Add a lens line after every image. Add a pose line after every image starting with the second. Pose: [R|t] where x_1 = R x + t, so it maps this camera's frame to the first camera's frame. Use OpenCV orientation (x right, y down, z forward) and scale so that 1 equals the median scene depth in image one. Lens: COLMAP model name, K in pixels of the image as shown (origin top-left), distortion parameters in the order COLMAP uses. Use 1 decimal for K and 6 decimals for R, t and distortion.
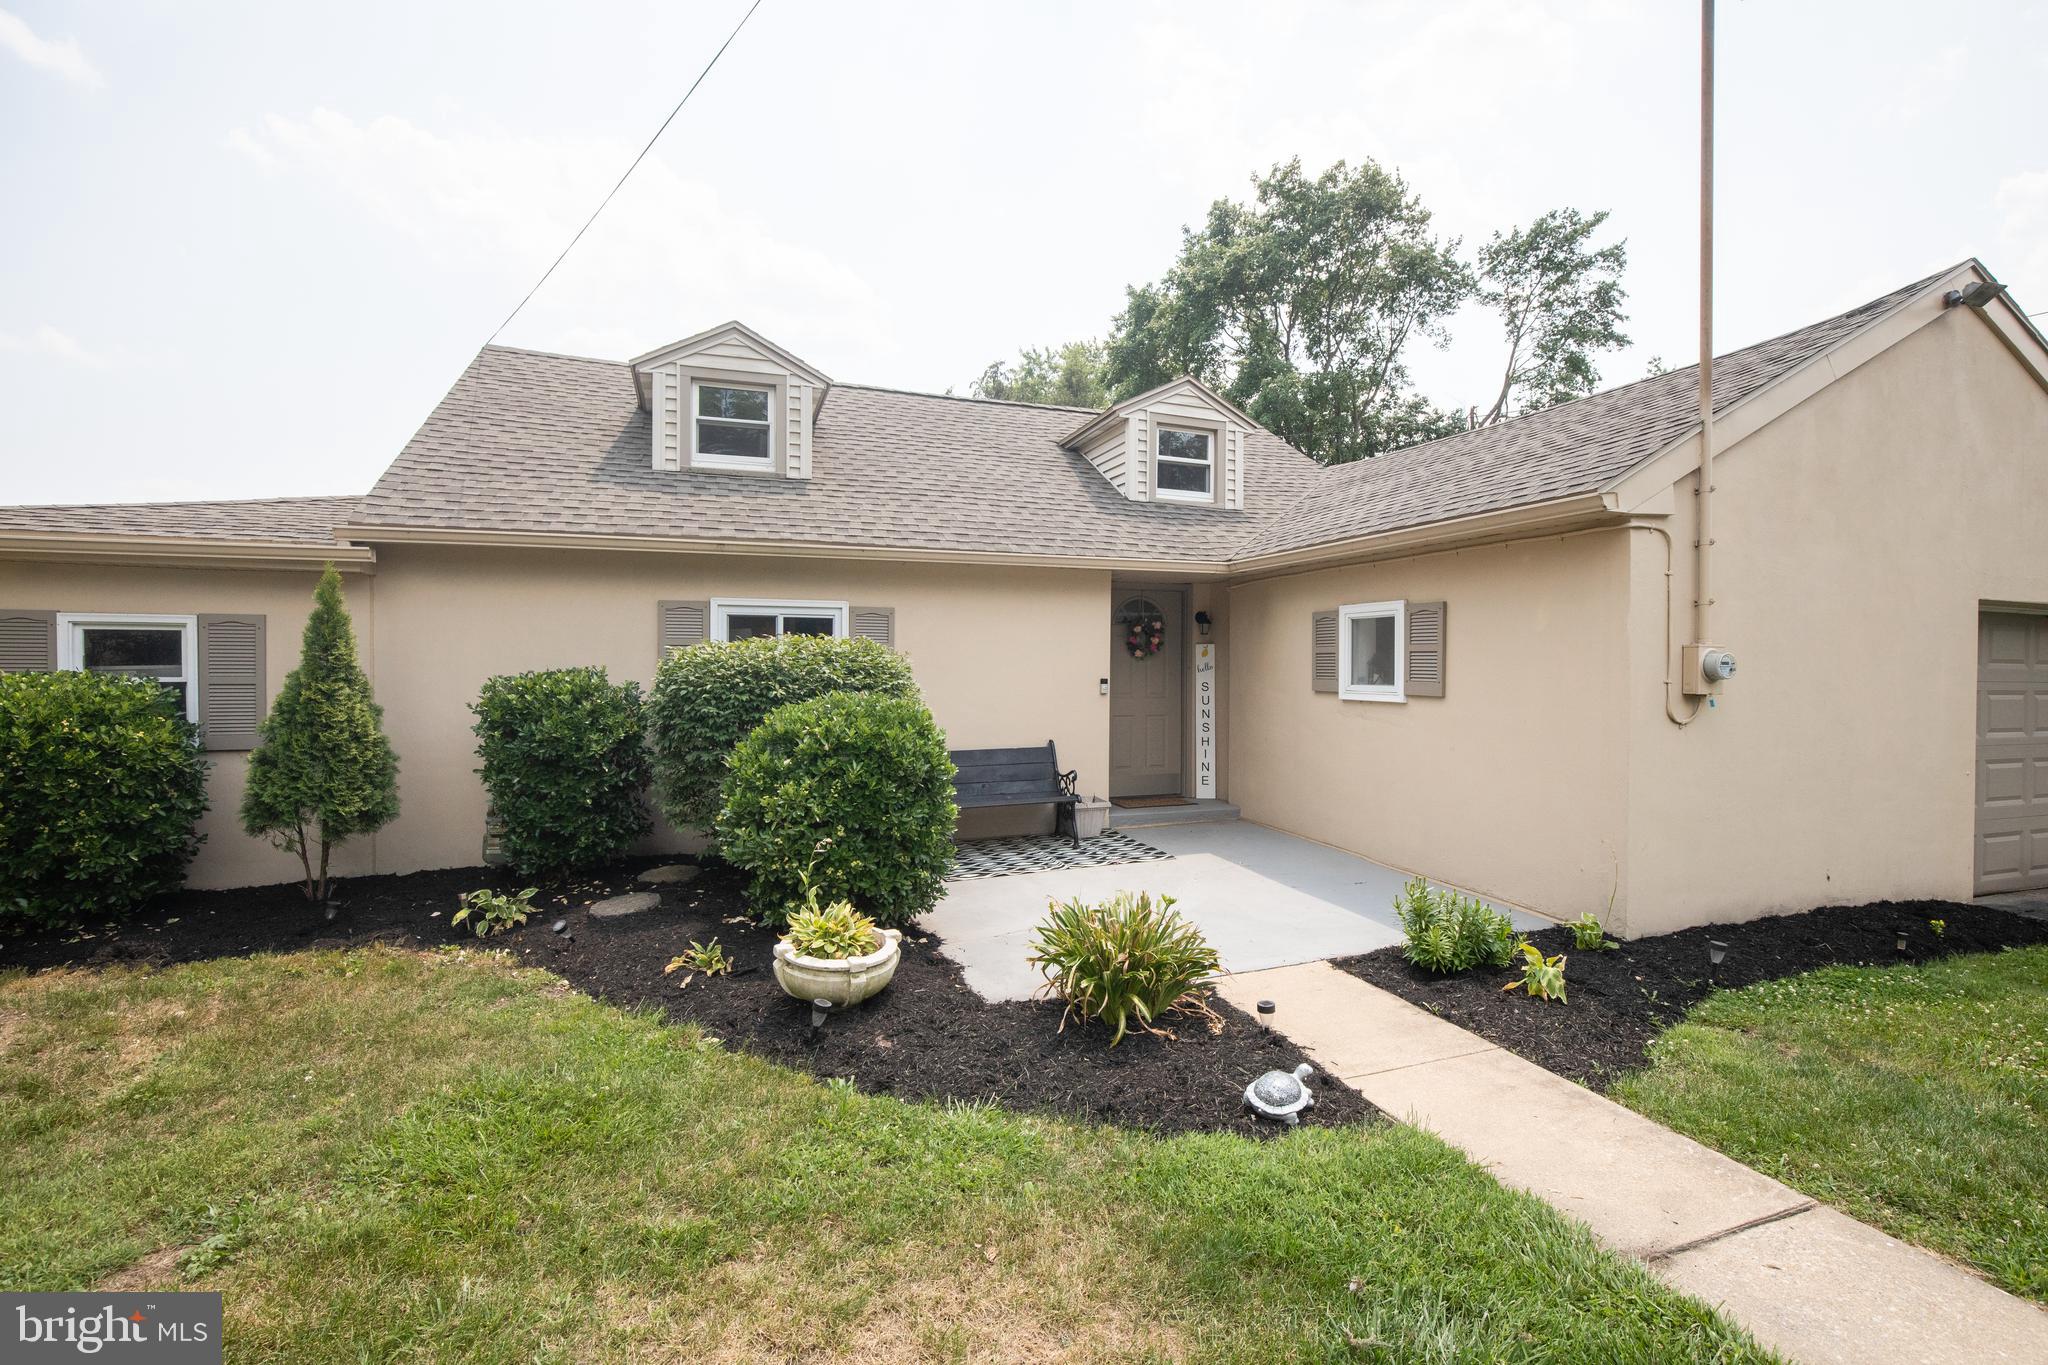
lens RADIAL K [[911.7, 0, 1034.8], [0, 911.7, 660.2], [0, 0, 1]] dist [-0.030315, 0.003736]
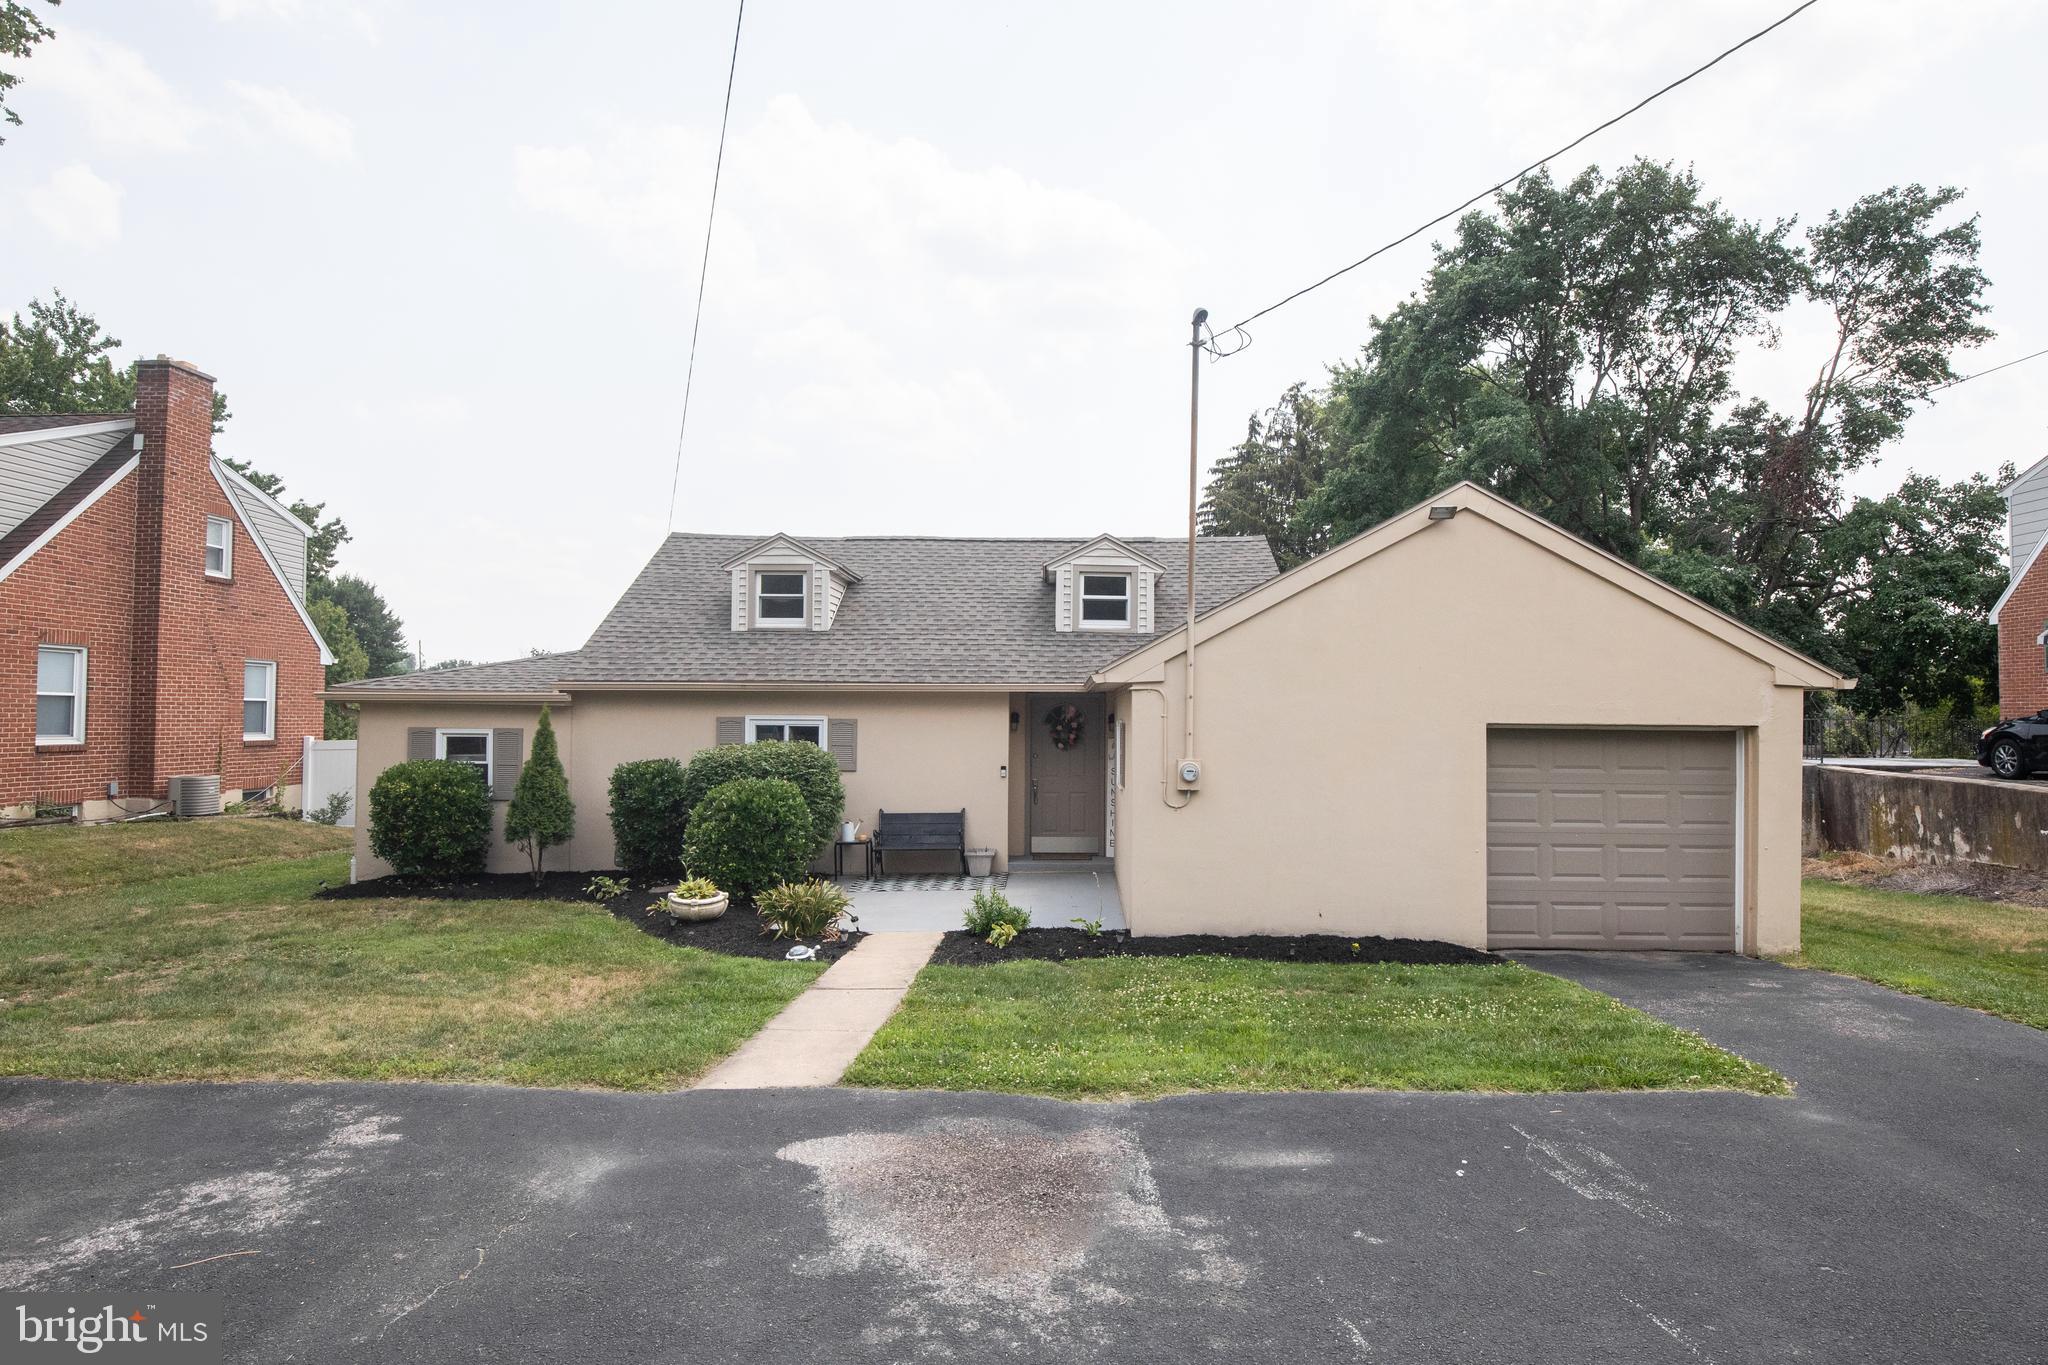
lens RADIAL K [[1126.2, 0, 1066.6], [0, 1126.2, 647.6], [0, 0, 1]] dist [-0.029676, 0.005277]
pose [[0.941767, -0.018956, -0.335732, 0.934140], [0.000405, 0.998473, -0.055239, -0.082824], [0.336266, 0.051886, 0.940336, -0.777229]]
